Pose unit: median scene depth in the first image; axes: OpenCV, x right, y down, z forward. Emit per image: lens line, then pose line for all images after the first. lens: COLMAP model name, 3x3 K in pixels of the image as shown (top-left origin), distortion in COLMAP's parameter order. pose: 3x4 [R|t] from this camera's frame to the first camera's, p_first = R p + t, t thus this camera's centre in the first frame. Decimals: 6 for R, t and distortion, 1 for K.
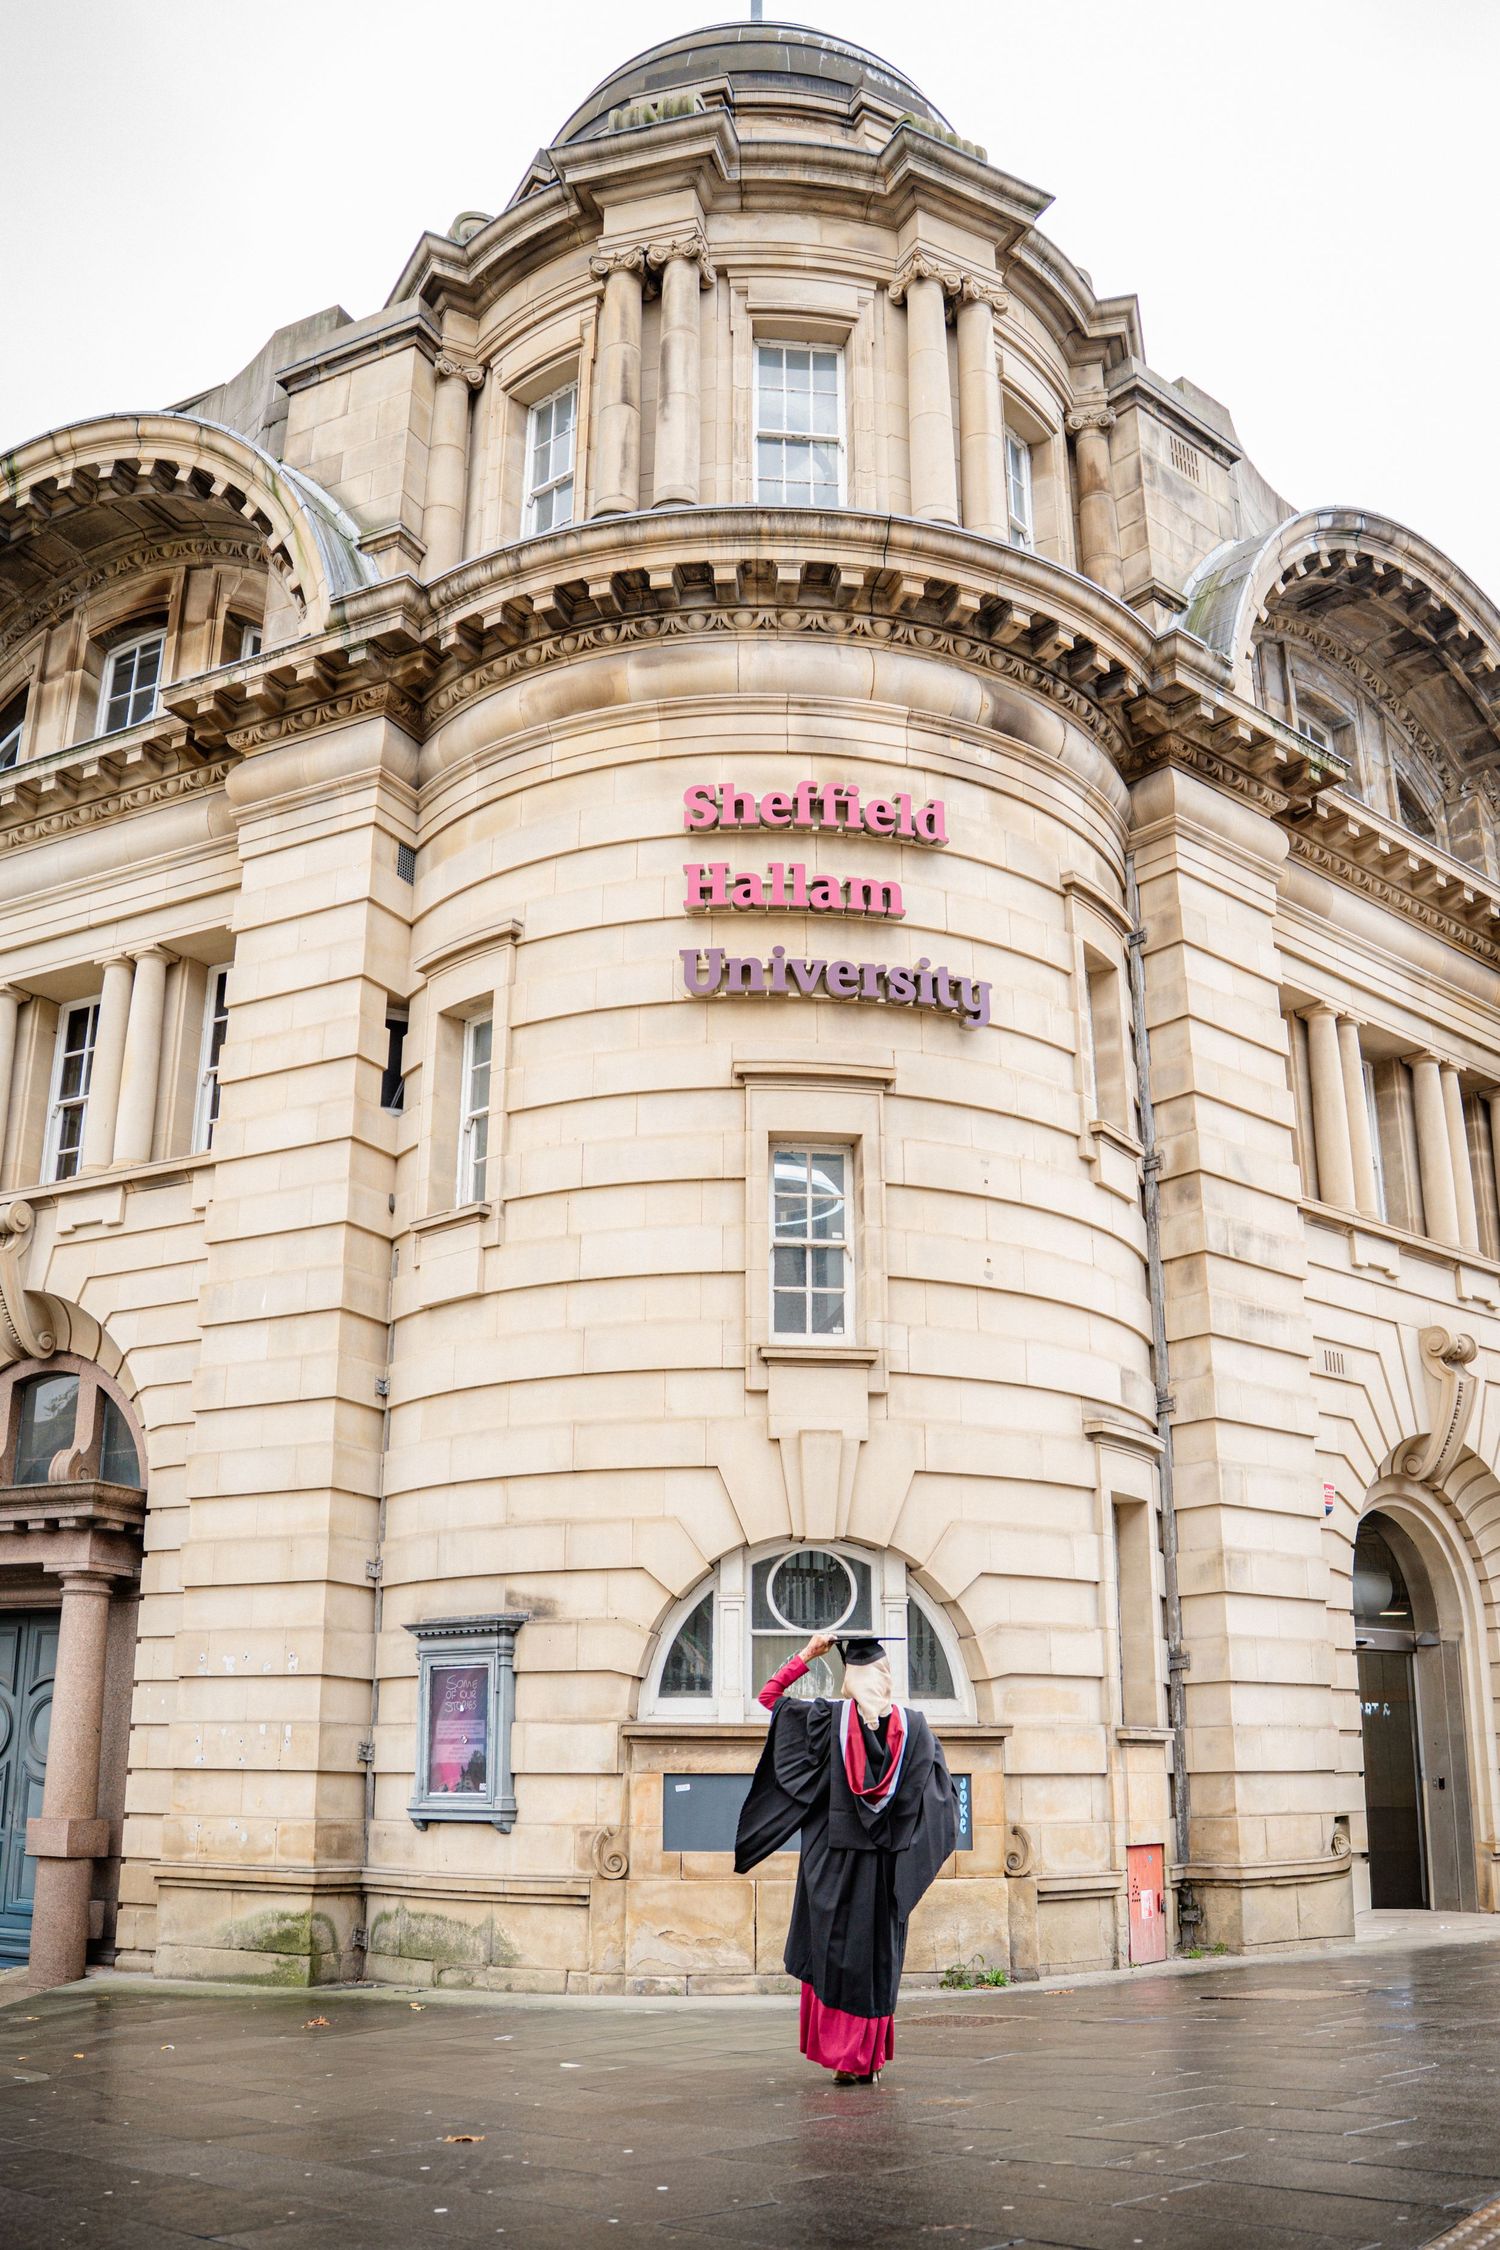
lens RADIAL K [[2121.6, 0, 750.0], [0, 2121.6, 1125.0], [0, 0, 1]] dist [-0.203935, 0.207922]
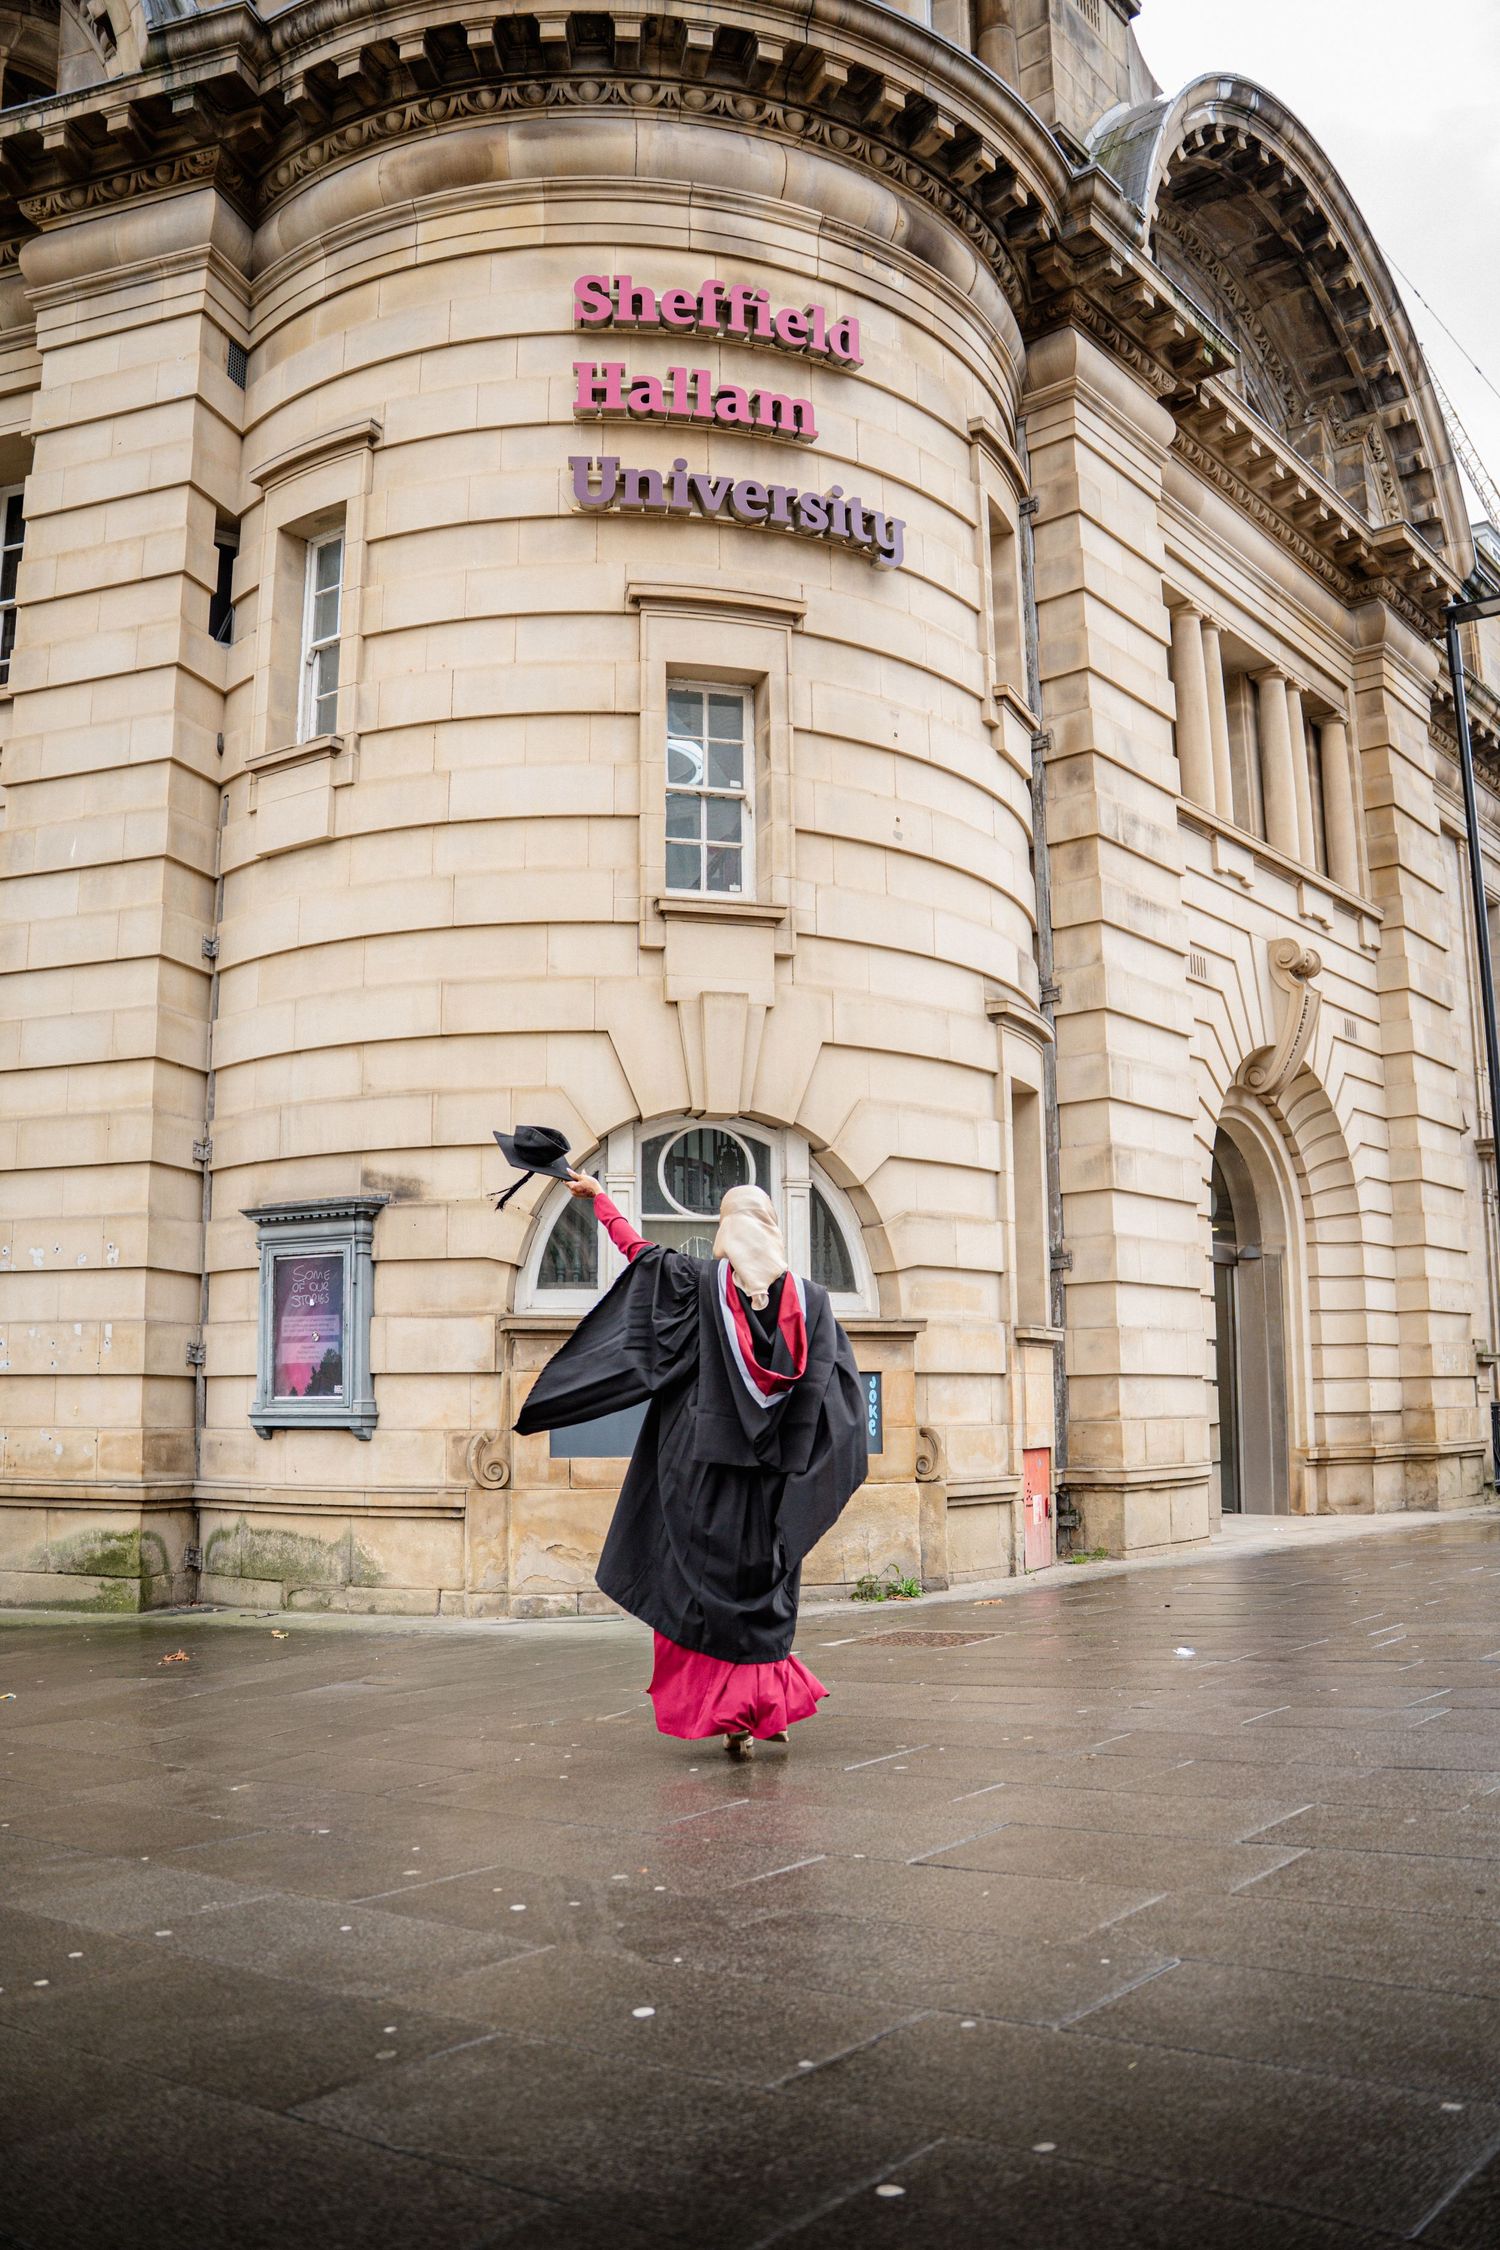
lens RADIAL K [[1907.0, 0, 750.0], [0, 1907.0, 1125.0], [0, 0, 1]] dist [-0.204377, 0.215732]
pose [[0.986604, 0.014773, 0.162463, -0.078514], [-0.040208, 0.987189, 0.154403, 0.067855], [-0.158101, -0.158867, 0.974559, 0.183830]]
